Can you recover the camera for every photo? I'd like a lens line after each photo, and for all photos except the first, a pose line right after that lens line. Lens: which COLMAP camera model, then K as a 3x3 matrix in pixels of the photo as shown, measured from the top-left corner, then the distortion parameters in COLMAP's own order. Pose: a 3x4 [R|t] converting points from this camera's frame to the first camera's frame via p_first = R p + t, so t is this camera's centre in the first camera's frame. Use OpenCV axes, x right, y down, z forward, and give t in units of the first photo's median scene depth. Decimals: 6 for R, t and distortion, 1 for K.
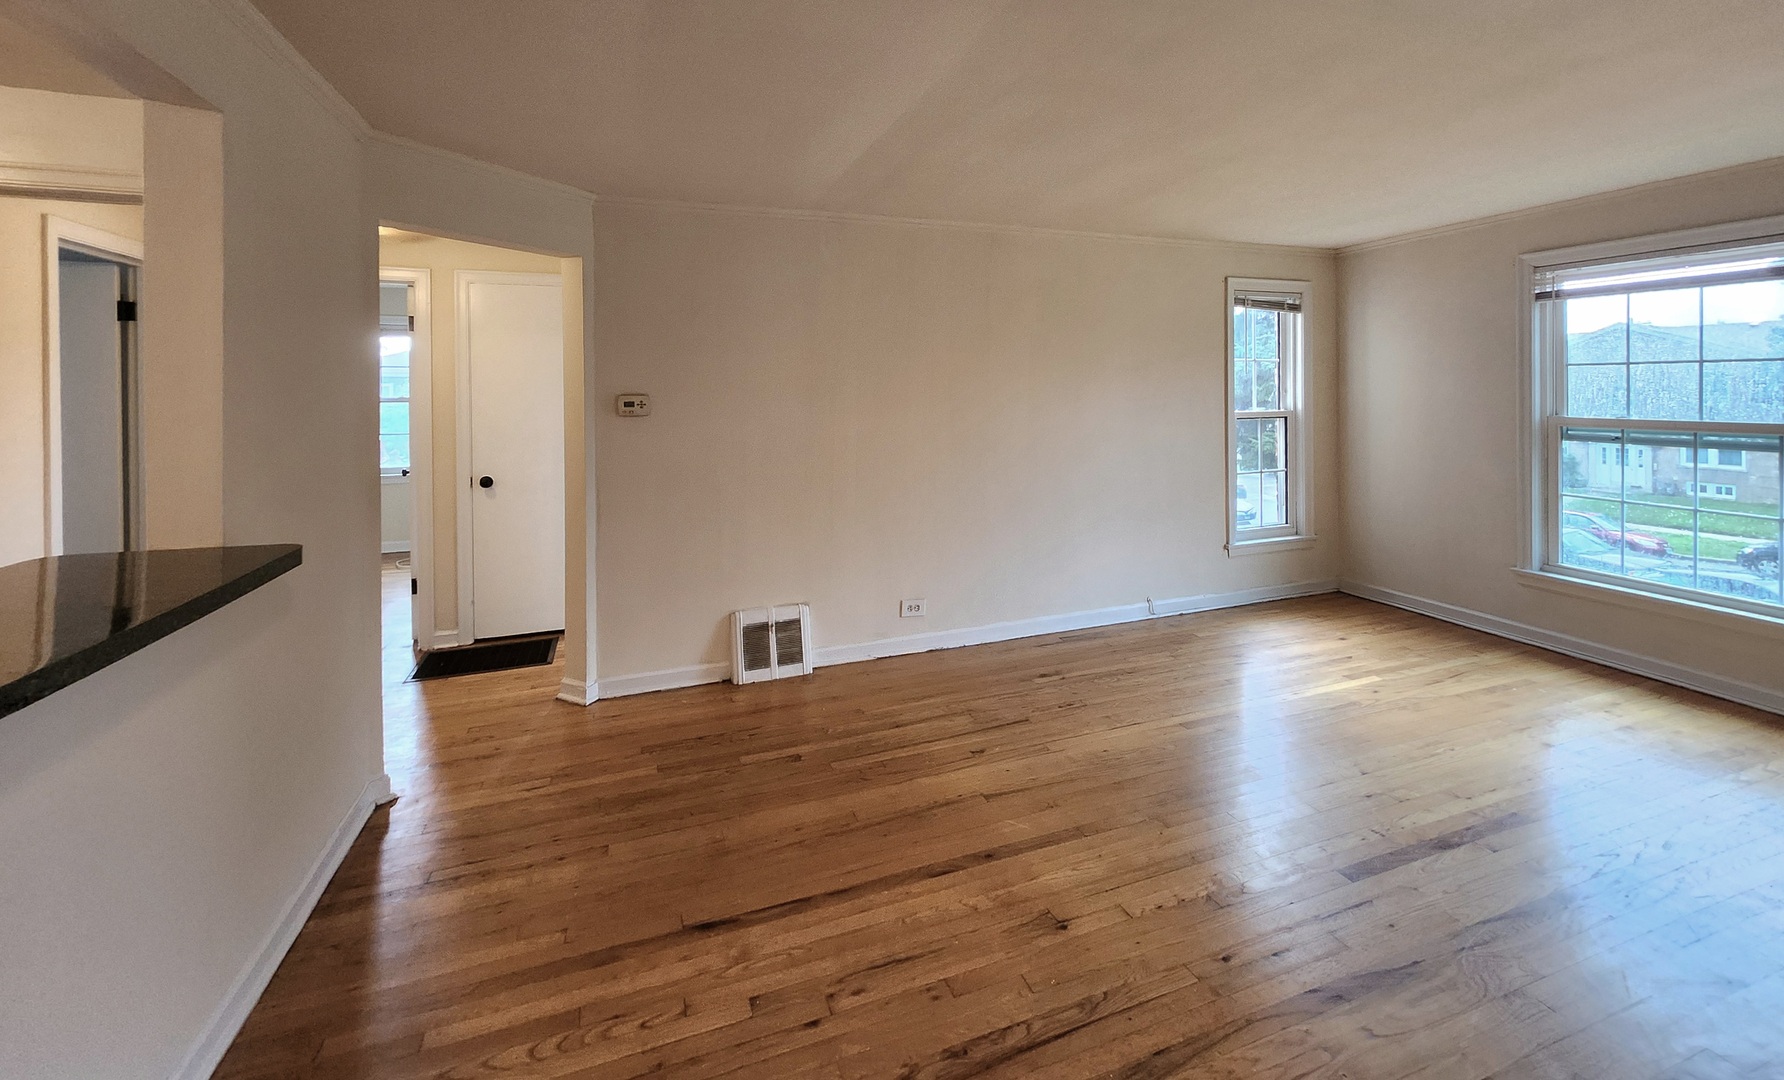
lens RADIAL K [[718.8, 0, 892.0], [0, 718.8, 540.0], [0, 0, 1]] dist [0.000212, -0.000026]
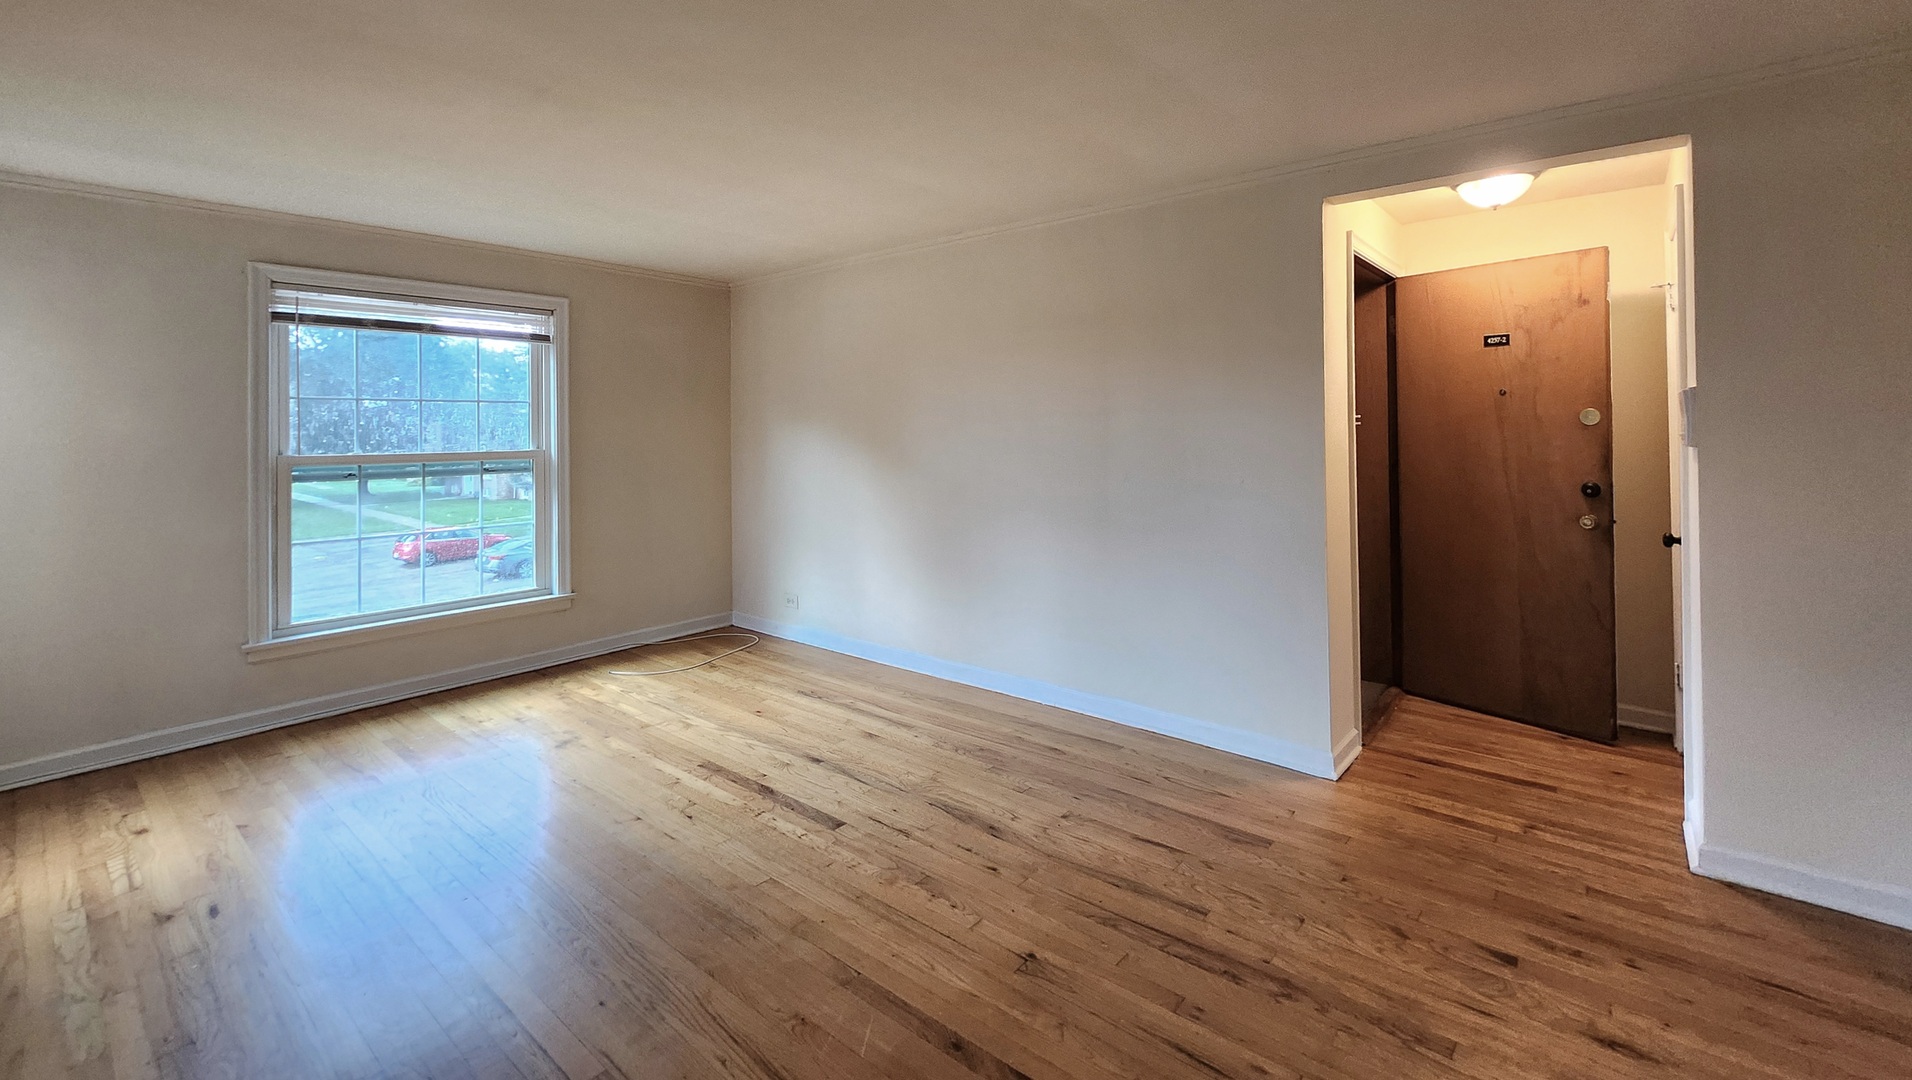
lens RADIAL K [[776.3, 0, 956.0], [0, 776.3, 540.0], [0, 0, 1]] dist [0.015628, 0.000001]
pose [[-0.483115, -0.116245, 0.867806, -0.472031], [0.190754, 0.953364, 0.233901, -0.222340], [-0.854525, 0.278538, -0.438410, 1.163750]]
